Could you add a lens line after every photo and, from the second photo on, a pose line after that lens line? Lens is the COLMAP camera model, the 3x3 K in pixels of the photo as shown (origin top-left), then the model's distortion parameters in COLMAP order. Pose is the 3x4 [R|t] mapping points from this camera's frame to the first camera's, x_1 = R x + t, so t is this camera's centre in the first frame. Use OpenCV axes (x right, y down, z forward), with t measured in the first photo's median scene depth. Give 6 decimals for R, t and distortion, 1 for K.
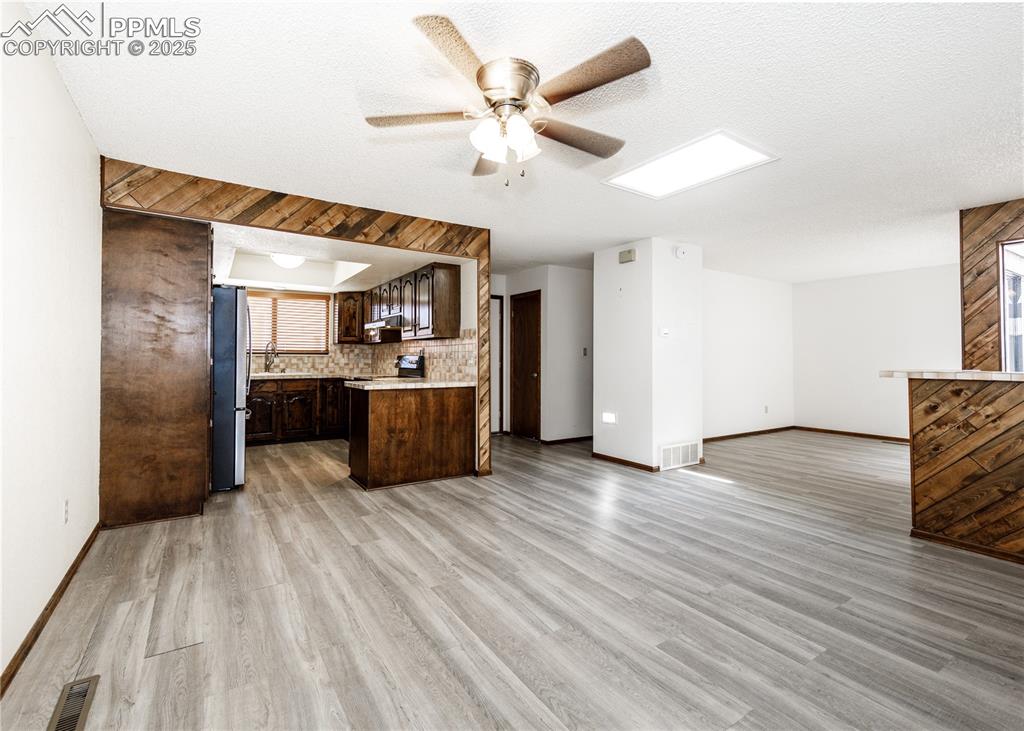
lens RADIAL K [[460.3, 0, 503.1], [0, 460.3, 358.6], [0, 0, 1]] dist [0.009607, -0.001437]
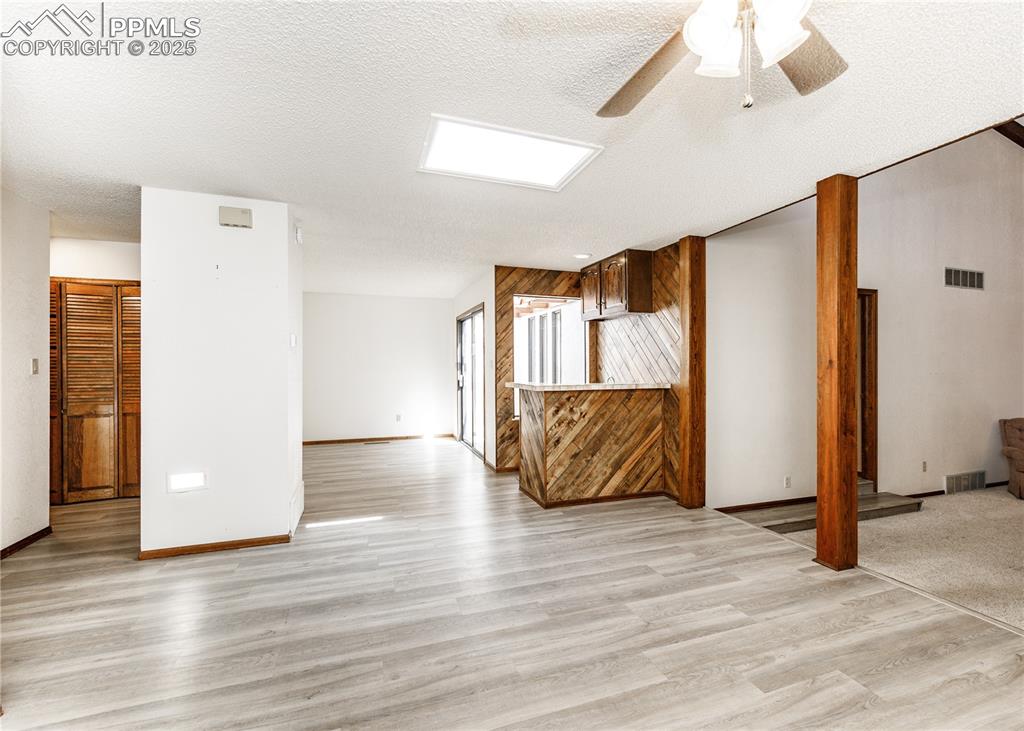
lens RADIAL K [[460.3, 0, 535.6], [0, 460.3, 367.7], [0, 0, 1]] dist [0.009607, -0.001437]
pose [[0.222718, -0.007232, 0.974856, -0.455389], [0.001708, 0.999974, 0.007028, -0.035136], [-0.974881, 0.000100, 0.222725, 0.814034]]
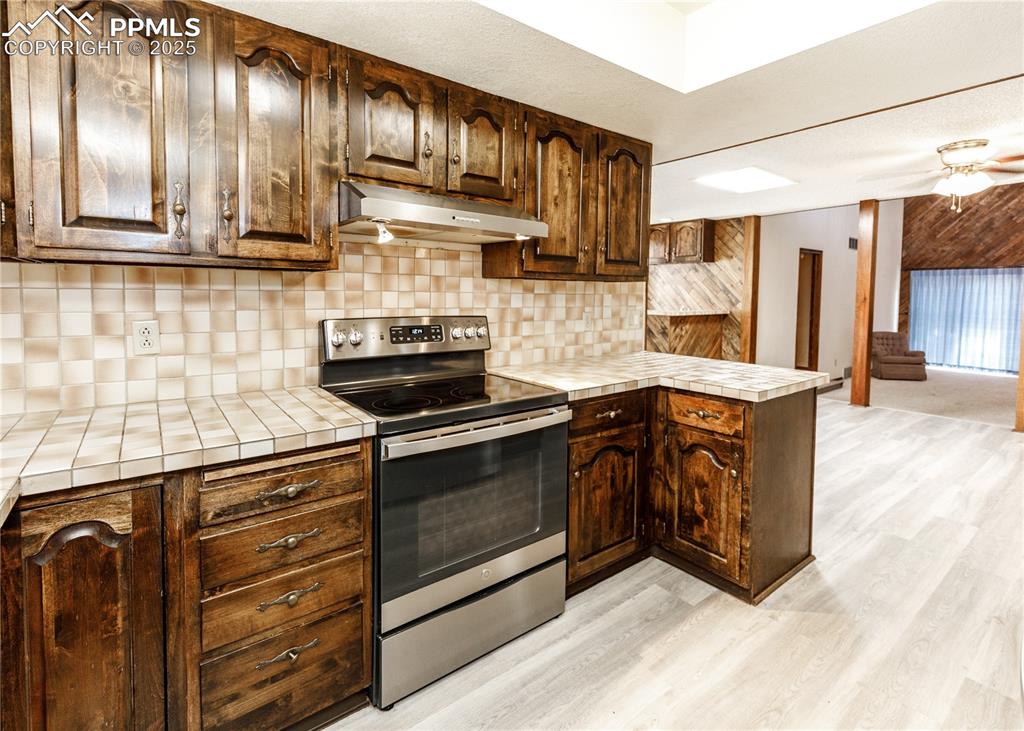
lens RADIAL K [[460.3, 0, 538.3], [0, 460.3, 318.3], [0, 0, 1]] dist [0.009607, -0.001437]
pose [[-0.074689, -0.056652, 0.995596, -1.125775], [-0.009967, 0.998378, 0.056062, -0.053310], [-0.997157, -0.005736, -0.075132, 1.890750]]
